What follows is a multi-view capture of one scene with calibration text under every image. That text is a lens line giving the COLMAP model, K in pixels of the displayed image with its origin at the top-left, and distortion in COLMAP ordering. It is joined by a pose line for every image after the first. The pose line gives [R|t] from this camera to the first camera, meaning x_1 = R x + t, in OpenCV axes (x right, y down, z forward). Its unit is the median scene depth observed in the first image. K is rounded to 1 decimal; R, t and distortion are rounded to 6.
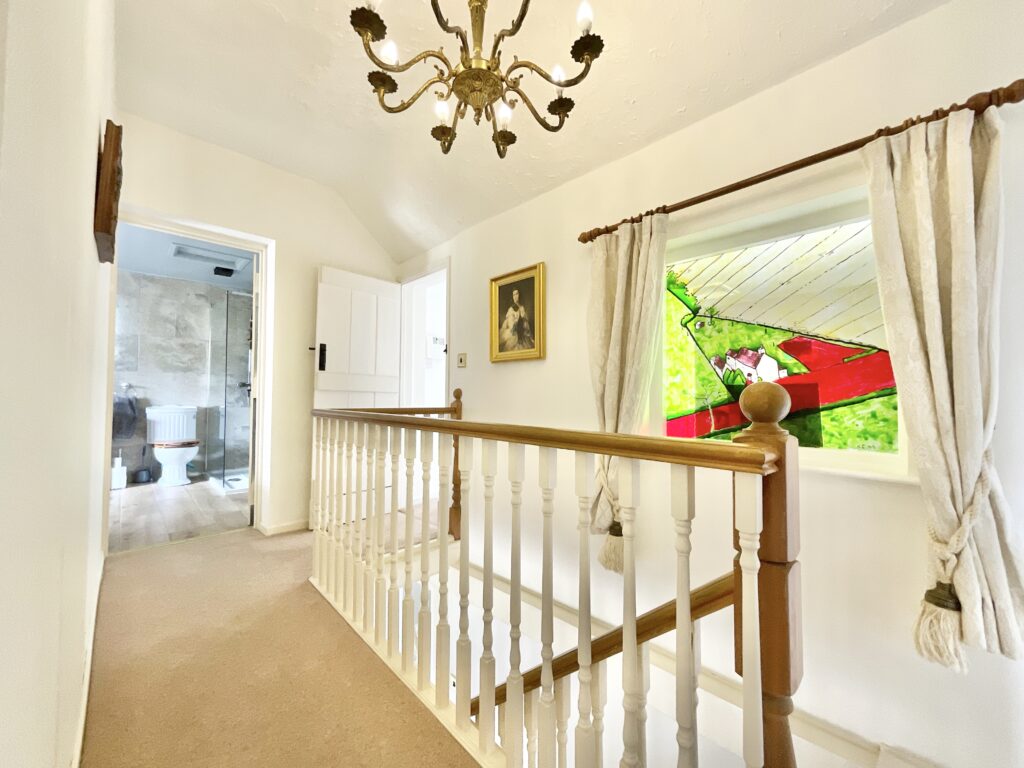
lens RADIAL K [[439.7, 0, 512.0], [0, 439.7, 384.0], [0, 0, 1]] dist [0.000503, 0.000006]
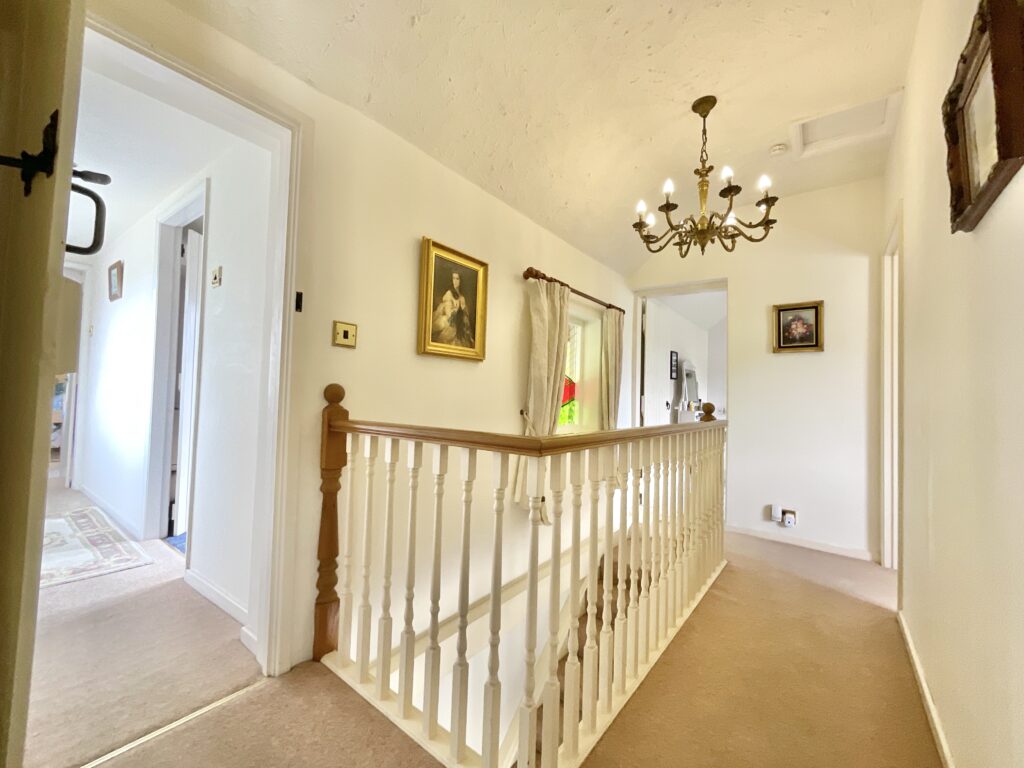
lens RADIAL K [[416.9, 0, 512.0], [0, 416.9, 384.0], [0, 0, 1]] dist [-0.000837, -0.000028]
pose [[-0.160093, 0.021696, 0.986864, -0.798610], [-0.070464, 0.996957, -0.033349, 0.016445], [-0.984584, -0.074878, -0.158077, 1.014765]]
